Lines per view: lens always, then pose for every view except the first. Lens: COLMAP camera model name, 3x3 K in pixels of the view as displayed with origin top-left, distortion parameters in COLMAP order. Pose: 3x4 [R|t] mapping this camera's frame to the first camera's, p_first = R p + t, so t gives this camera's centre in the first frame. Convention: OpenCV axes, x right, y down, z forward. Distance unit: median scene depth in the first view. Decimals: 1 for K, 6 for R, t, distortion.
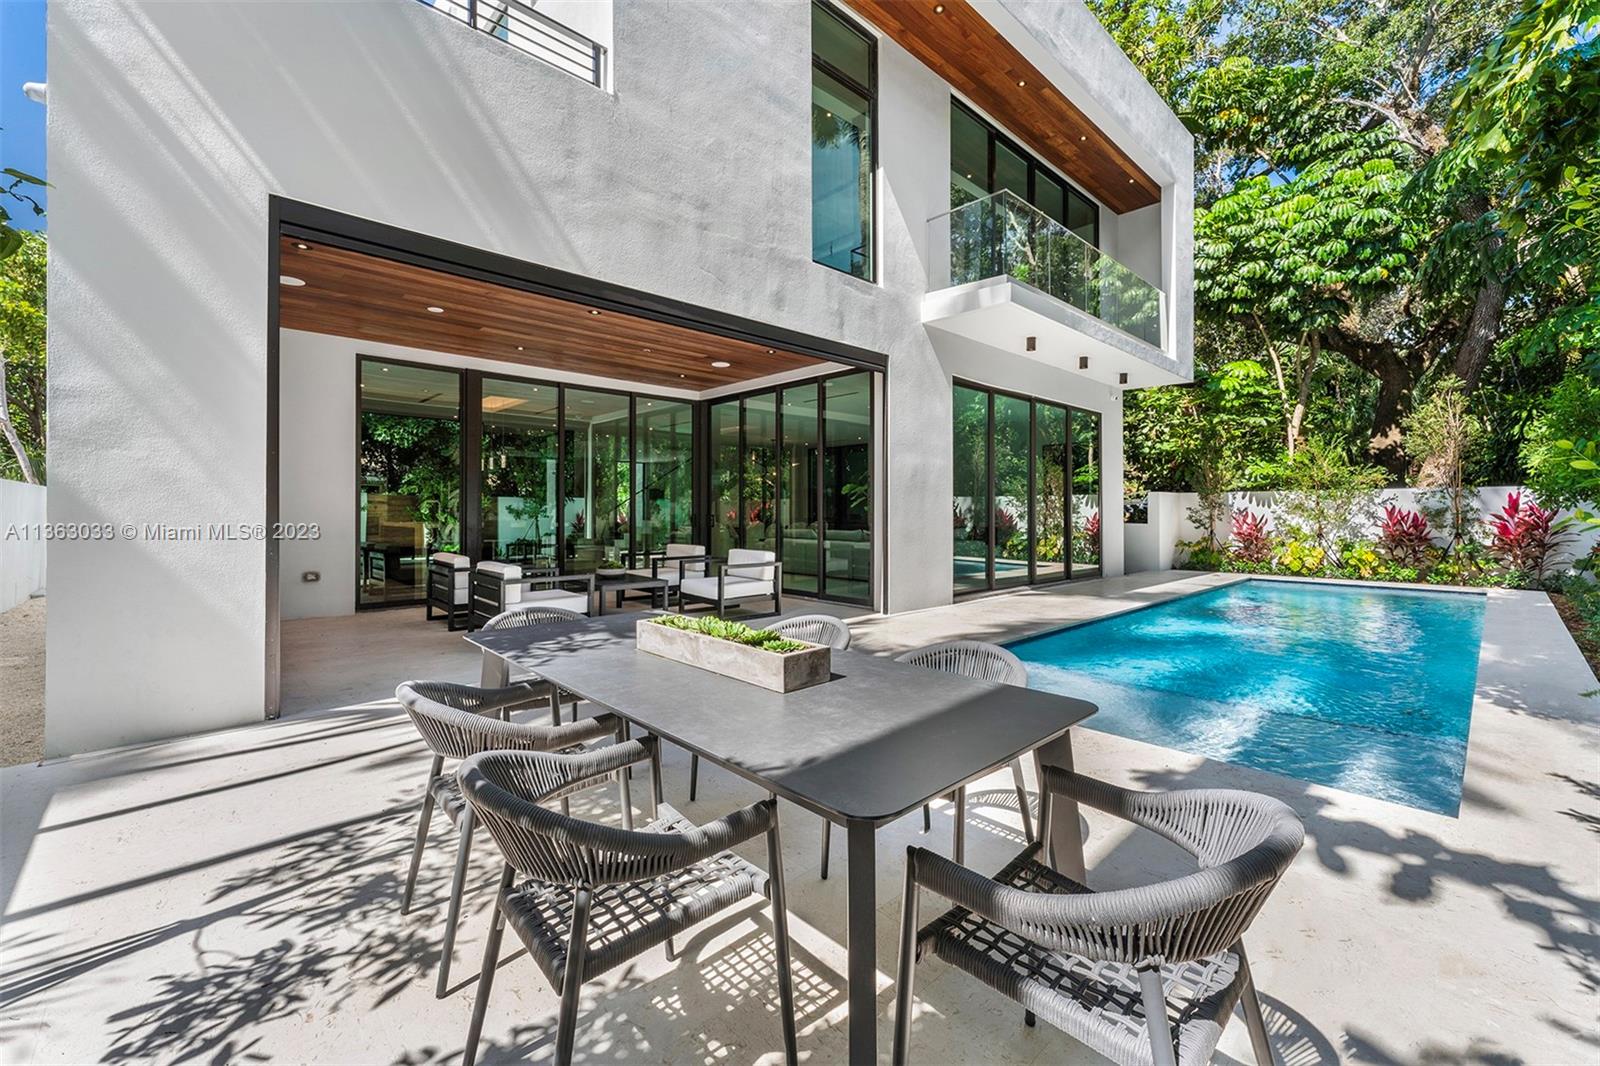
lens RADIAL K [[658.8, 0, 806.0], [0, 658.8, 521.4], [0, 0, 1]] dist [-0.005255, -0.000483]
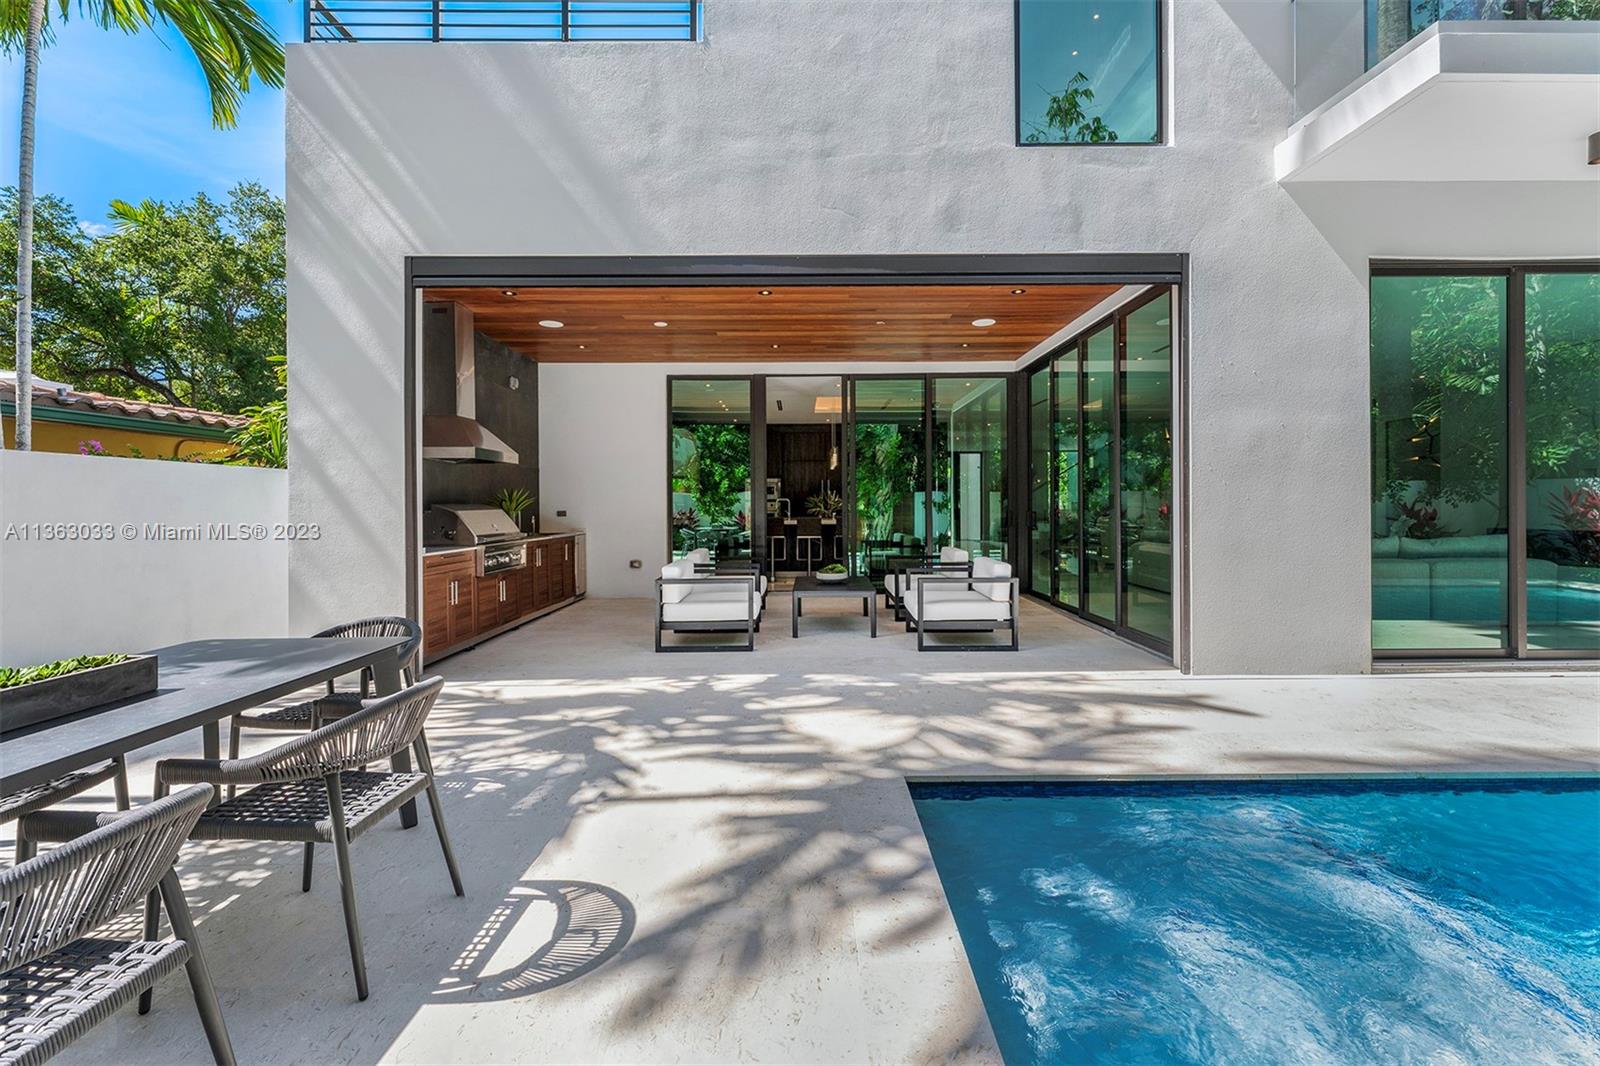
lens RADIAL K [[658.8, 0, 800.6], [0, 658.8, 522.8], [0, 0, 1]] dist [-0.005255, -0.000483]
pose [[0.723816, 0.010379, -0.689915, 0.309268], [-0.002212, 0.999917, 0.012723, -0.008780], [0.689989, -0.007683, 0.723779, 0.327885]]
